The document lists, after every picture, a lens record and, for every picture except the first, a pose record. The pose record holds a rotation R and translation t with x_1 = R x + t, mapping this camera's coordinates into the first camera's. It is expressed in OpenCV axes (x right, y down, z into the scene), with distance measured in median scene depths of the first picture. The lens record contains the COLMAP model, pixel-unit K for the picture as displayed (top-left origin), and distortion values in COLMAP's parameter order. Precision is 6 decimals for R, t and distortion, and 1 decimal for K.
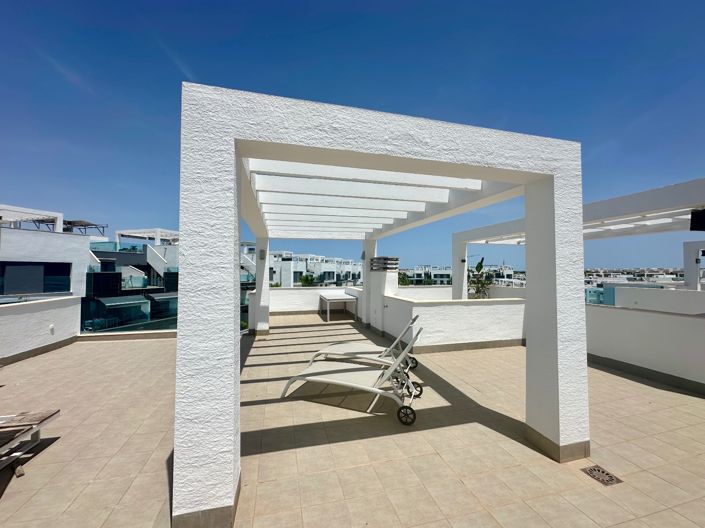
lens RADIAL K [[285.0, 0, 354.6], [0, 285.0, 262.6], [0, 0, 1]] dist [-0.011609, 0.000340]
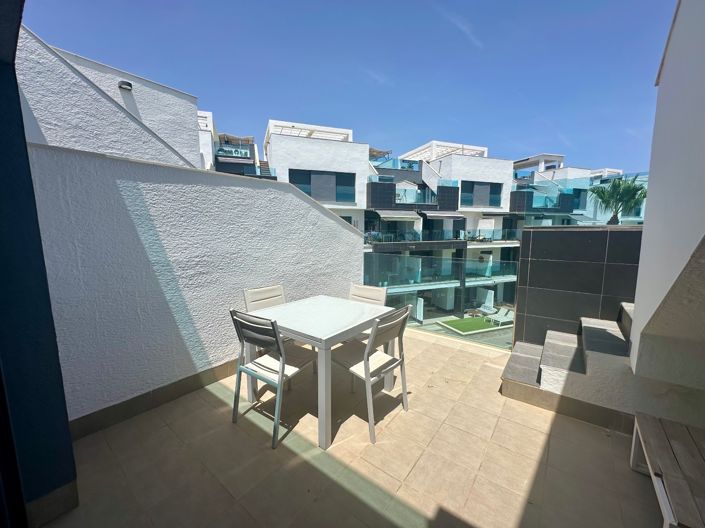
lens RADIAL K [[285.0, 0, 354.2], [0, 285.0, 262.7], [0, 0, 1]] dist [-0.011609, 0.000340]
pose [[0.614397, 0.088024, -0.784072, -0.163355], [0.020162, 0.991681, 0.127131, 0.160230], [0.788740, -0.093918, 0.607511, 0.305408]]
